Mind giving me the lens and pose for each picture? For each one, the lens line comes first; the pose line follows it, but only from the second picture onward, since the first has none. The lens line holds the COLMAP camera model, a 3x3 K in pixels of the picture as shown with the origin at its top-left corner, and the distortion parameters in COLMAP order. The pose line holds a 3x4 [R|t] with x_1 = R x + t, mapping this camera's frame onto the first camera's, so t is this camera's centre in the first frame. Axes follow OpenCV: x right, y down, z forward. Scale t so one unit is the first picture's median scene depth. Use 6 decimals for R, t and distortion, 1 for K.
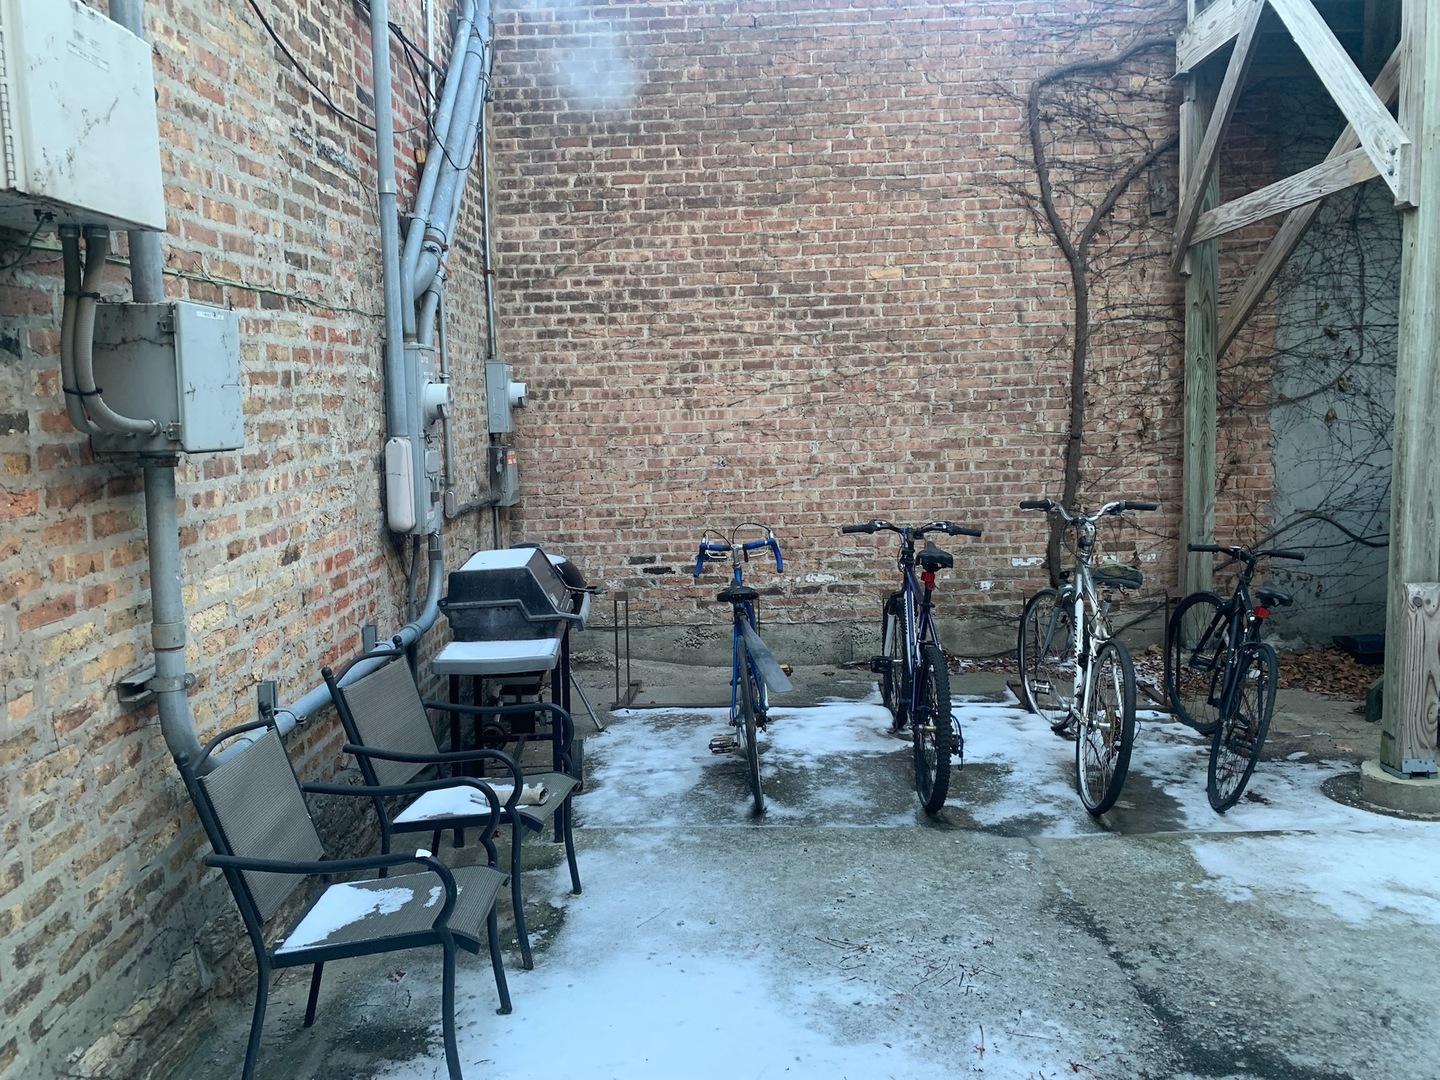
lens RADIAL K [[1112.0, 0, 711.9], [0, 1112.0, 542.8], [0, 0, 1]] dist [0.061171, -0.037861]
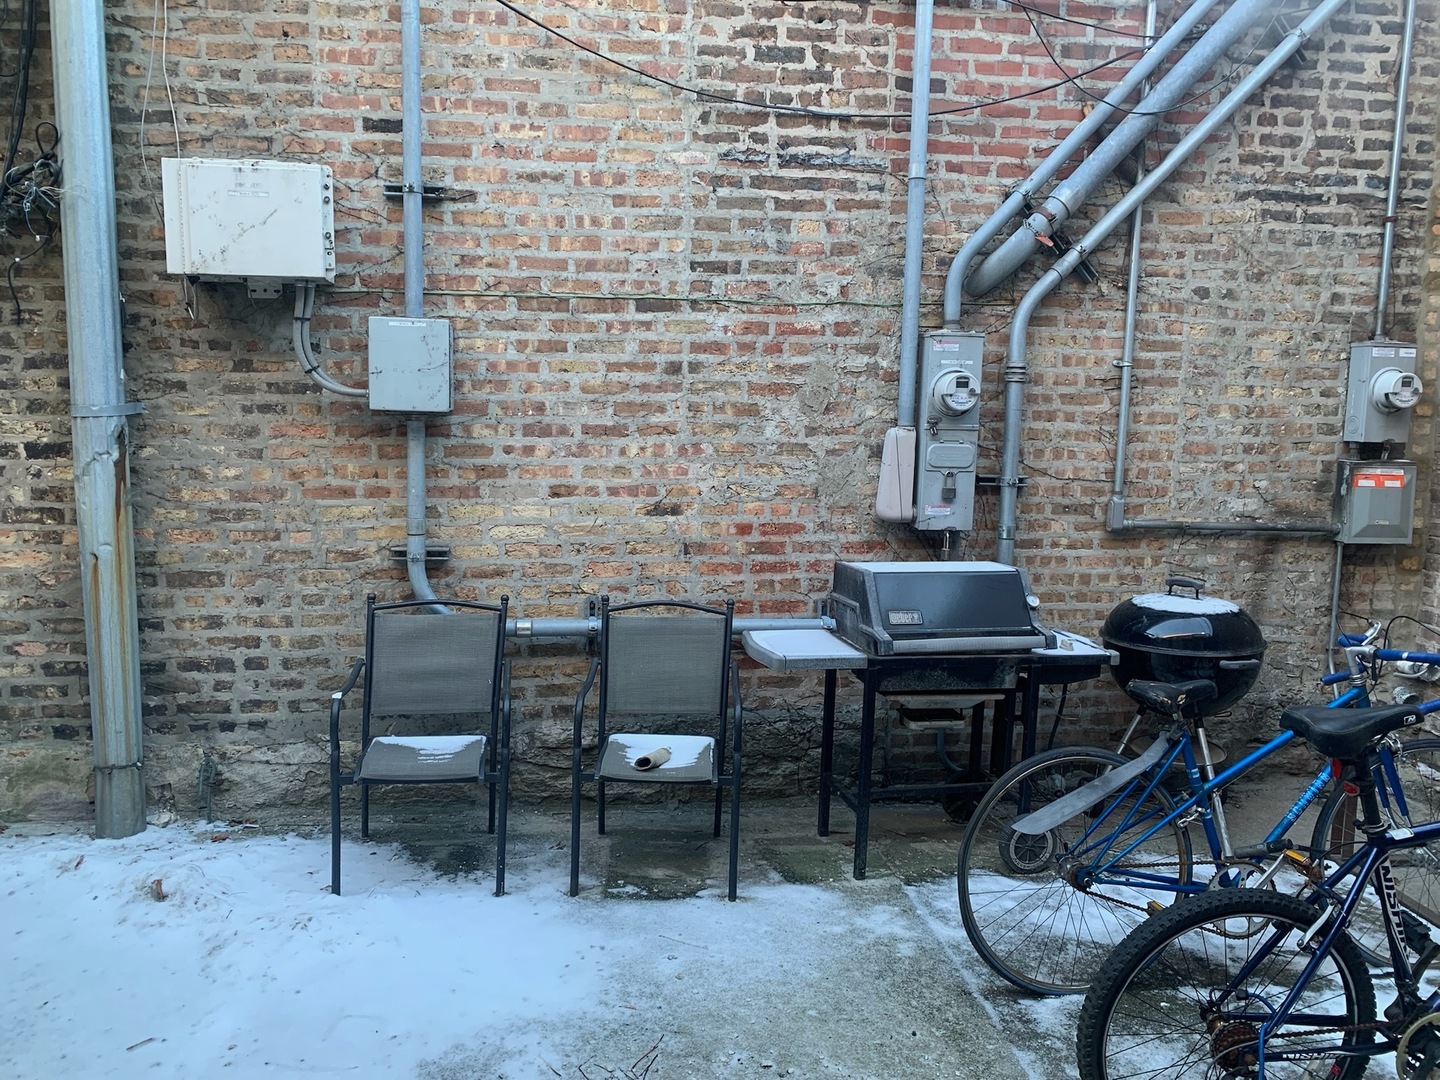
lens RADIAL K [[1112.0, 0, 711.3], [0, 1112.0, 540.0], [0, 0, 1]] dist [0.061171, -0.037861]
pose [[0.164552, 0.153482, -0.974354, 0.835199], [-0.149828, 0.980246, 0.129107, -0.123010], [0.974923, 0.124741, 0.184297, 0.829668]]
